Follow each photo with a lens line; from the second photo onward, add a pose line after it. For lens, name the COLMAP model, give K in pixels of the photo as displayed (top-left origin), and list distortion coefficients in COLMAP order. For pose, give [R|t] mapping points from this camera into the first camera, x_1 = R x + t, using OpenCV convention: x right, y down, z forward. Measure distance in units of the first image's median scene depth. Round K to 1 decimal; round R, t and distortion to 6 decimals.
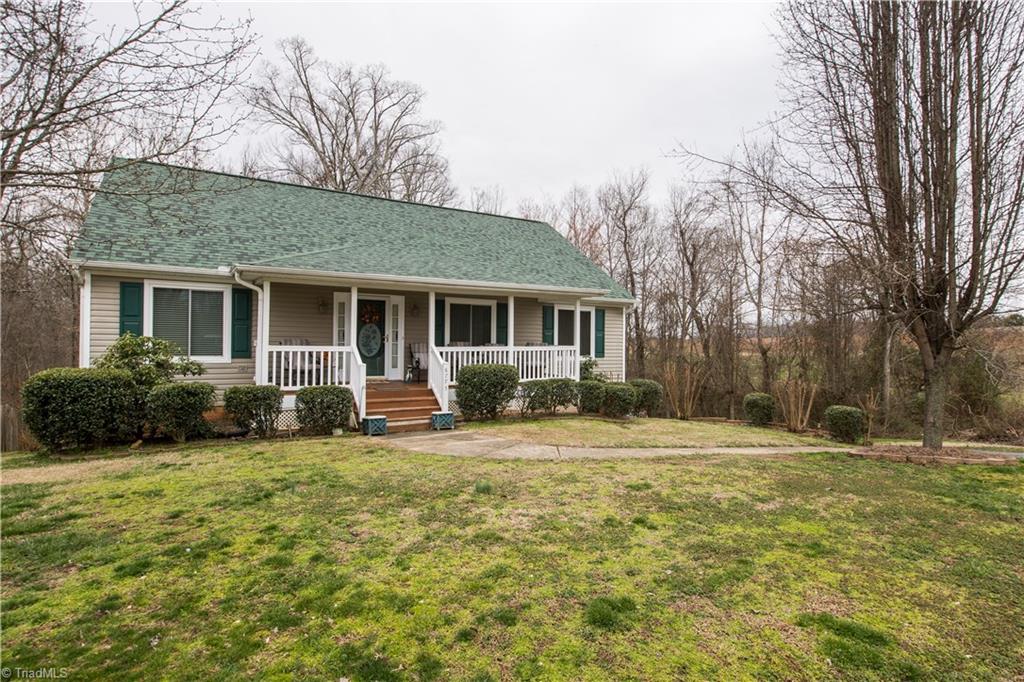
lens RADIAL K [[546.5, 0, 512.0], [0, 546.5, 341.0], [0, 0, 1]] dist [0.002620, 0.000180]
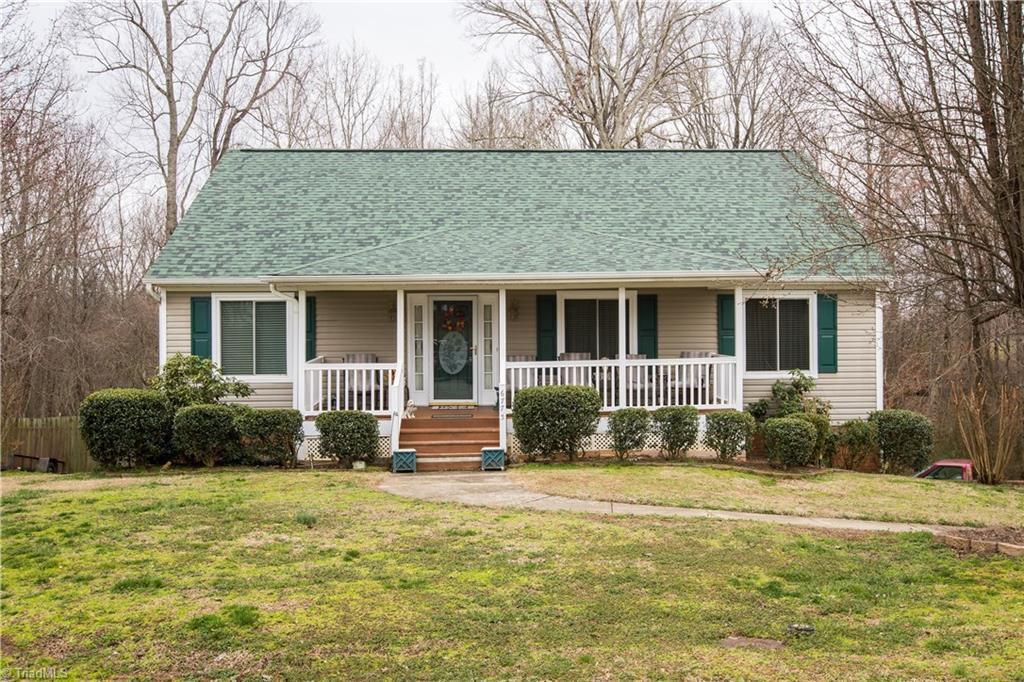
lens RADIAL K [[948.7, 0, 512.0], [0, 948.7, 341.0], [0, 0, 1]] dist [-0.007694, 0.002160]
pose [[0.866541, -0.017760, -0.498789, 0.551200], [0.021032, 0.999778, 0.000940, -0.020804], [0.498662, -0.011305, 0.866723, -0.138916]]
